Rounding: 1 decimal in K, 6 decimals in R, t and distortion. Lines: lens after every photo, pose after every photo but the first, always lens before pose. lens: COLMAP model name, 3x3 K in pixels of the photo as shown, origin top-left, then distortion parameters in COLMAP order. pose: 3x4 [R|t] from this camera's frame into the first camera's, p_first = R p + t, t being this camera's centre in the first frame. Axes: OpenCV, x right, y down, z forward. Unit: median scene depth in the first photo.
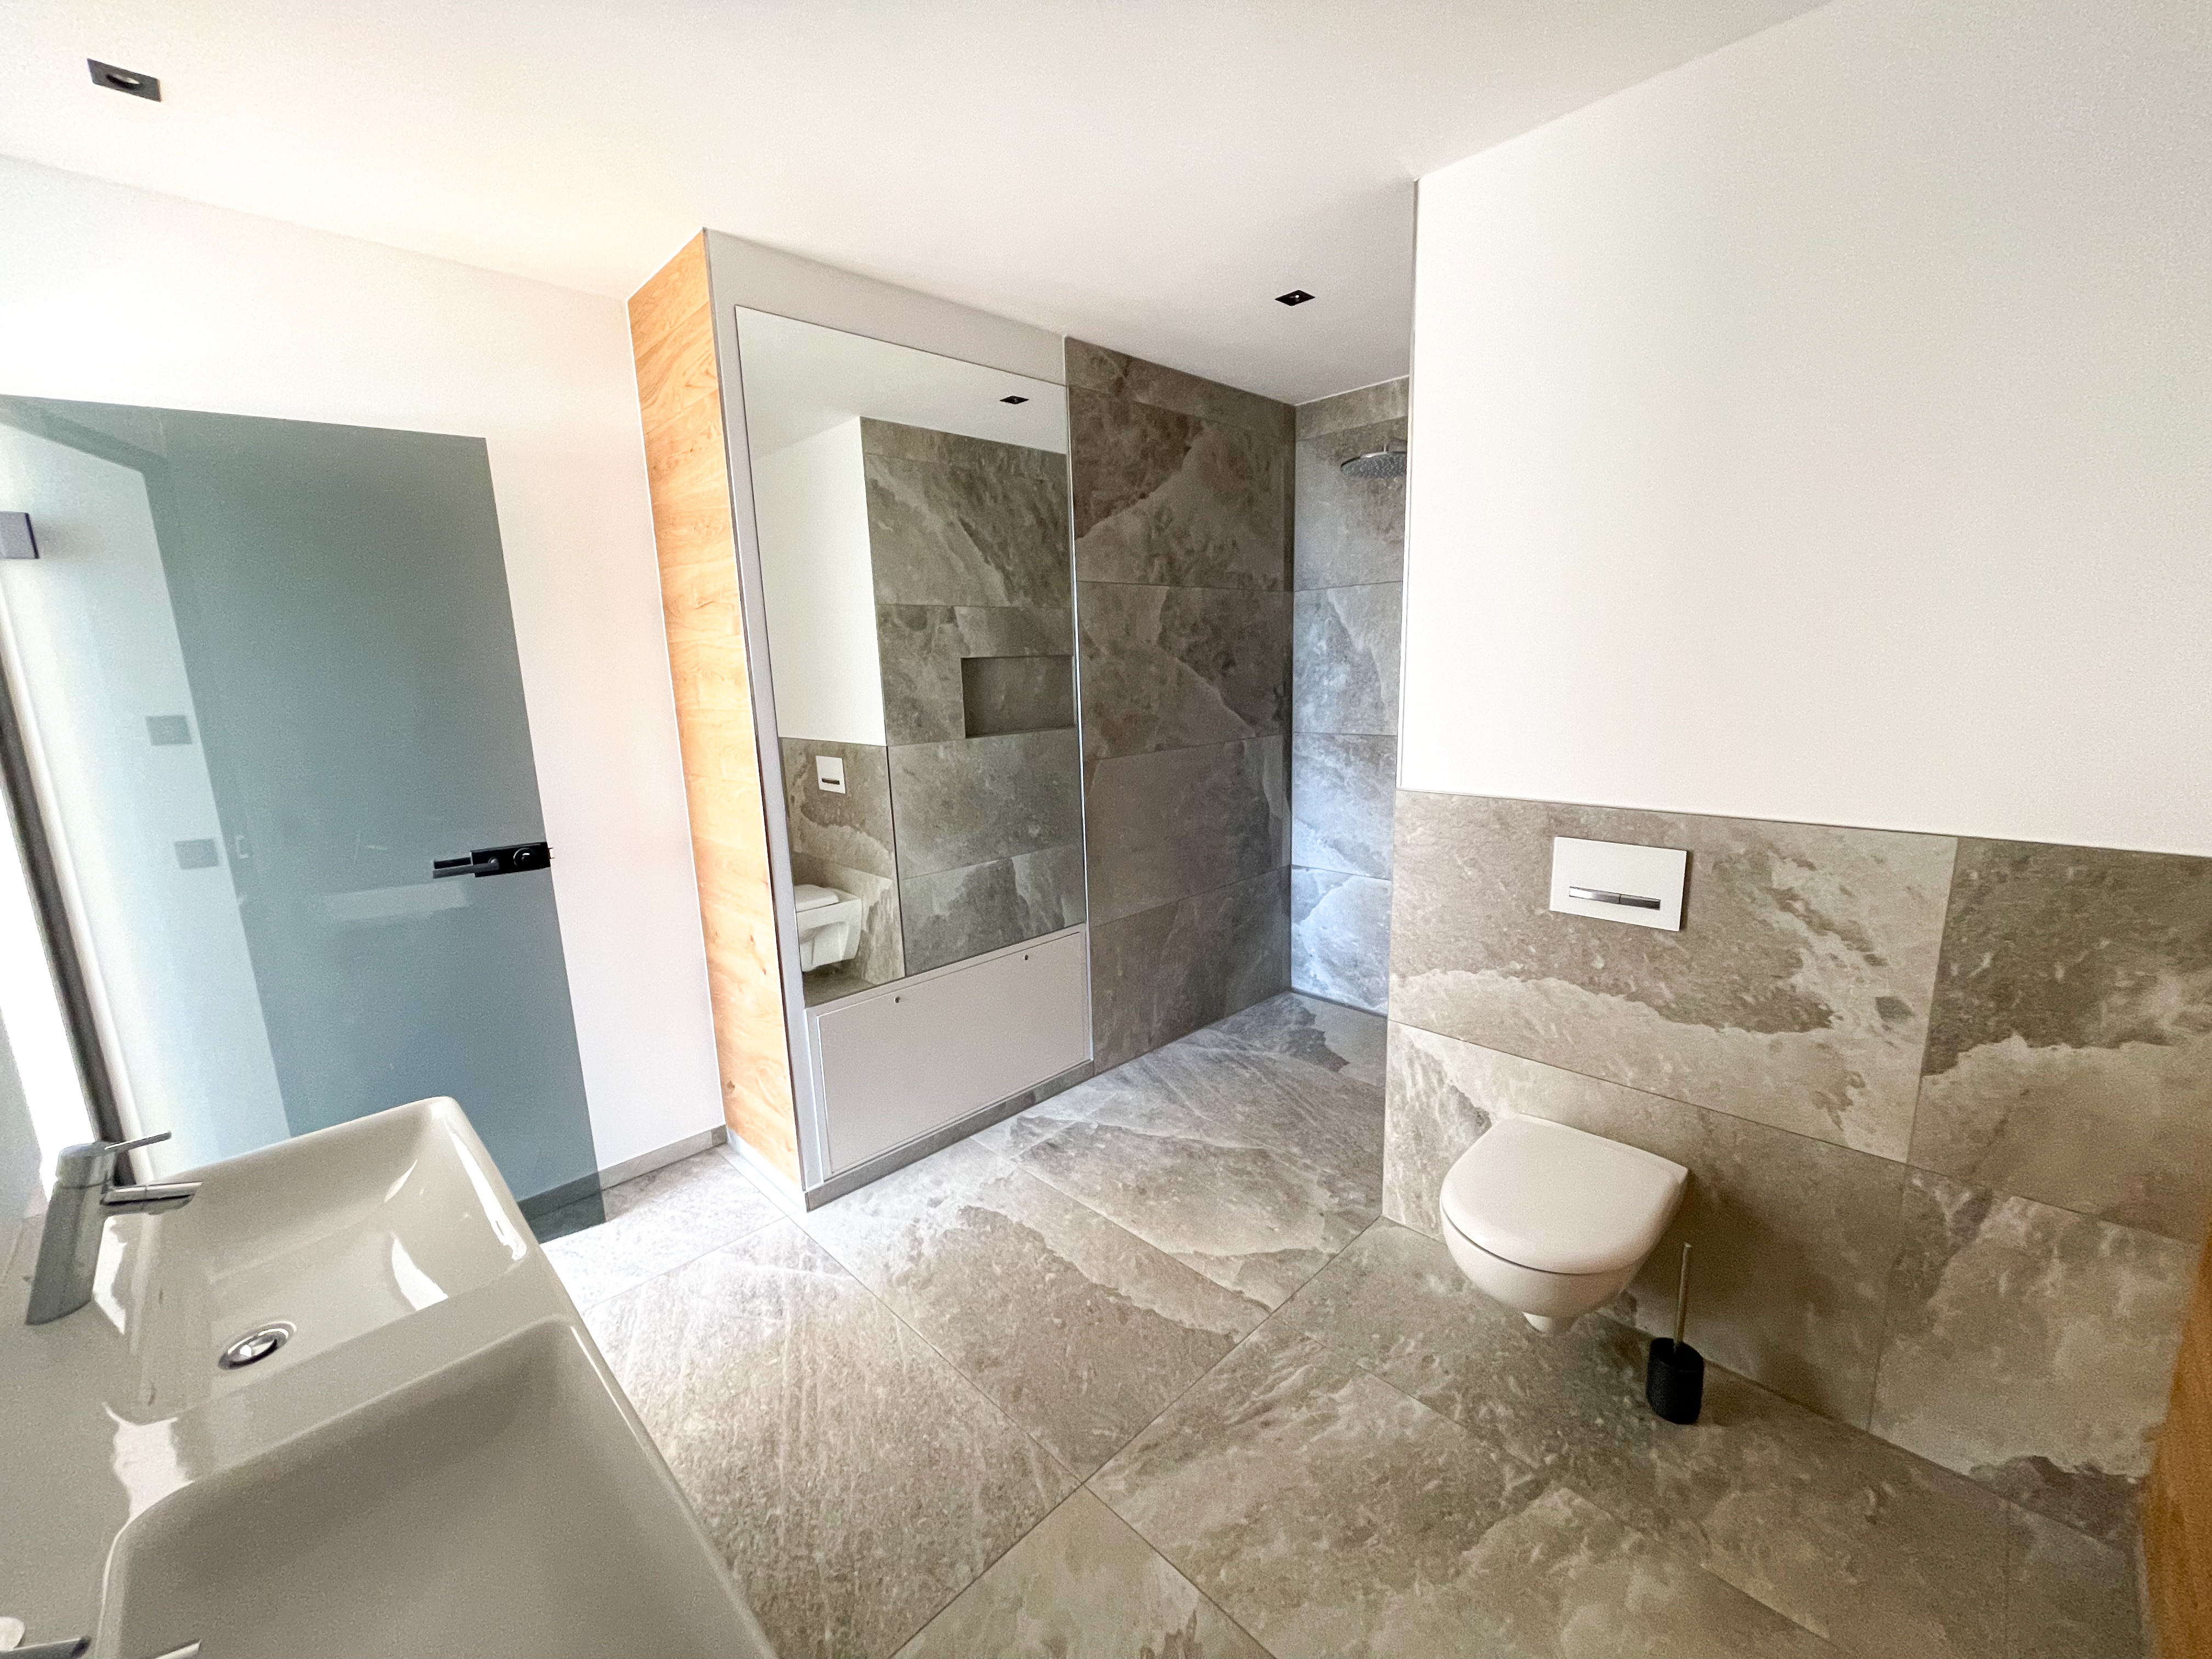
lens RADIAL K [[906.6, 0, 1113.6], [0, 906.6, 839.7], [0, 0, 1]] dist [0.000933, 0.000345]
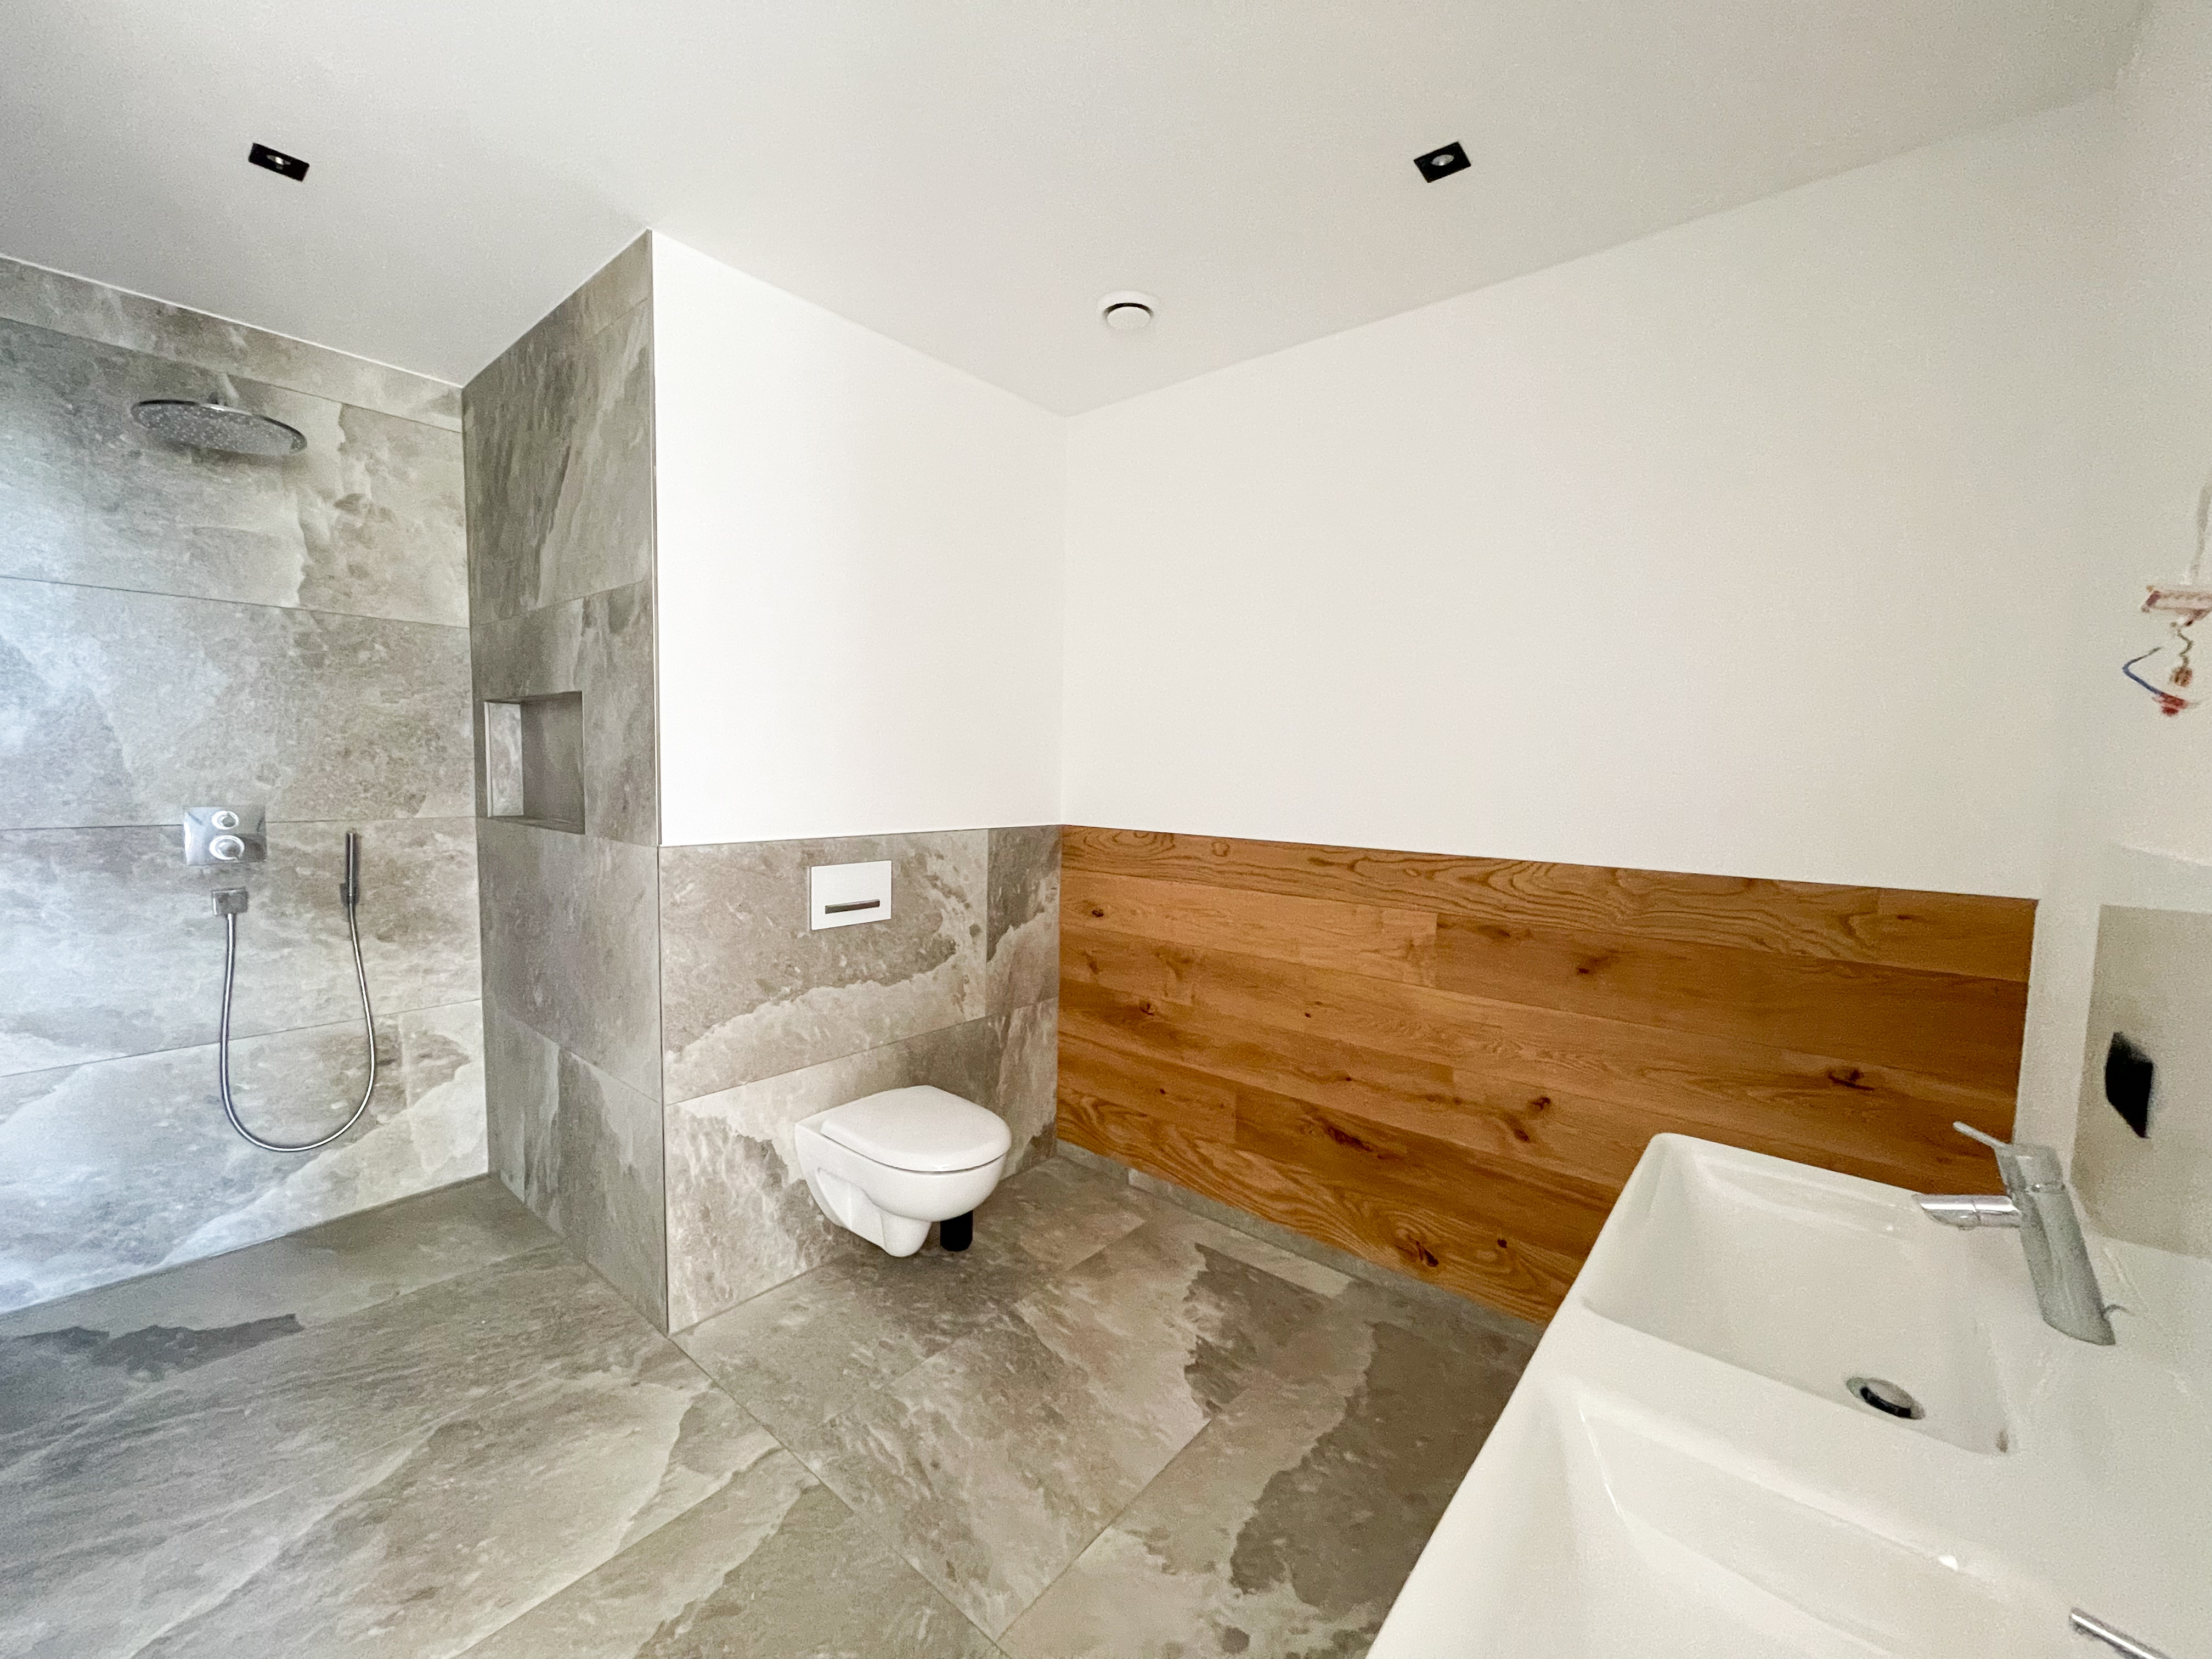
lens RADIAL K [[890.8, 0, 1097.7], [0, 890.8, 831.1], [0, 0, 1]] dist [-0.000165, 0.000152]
pose [[-0.087991, -0.047057, 0.995009, -0.744866], [0.178615, 0.981949, 0.062235, -0.058292], [-0.979977, 0.183199, -0.077998, 0.744132]]
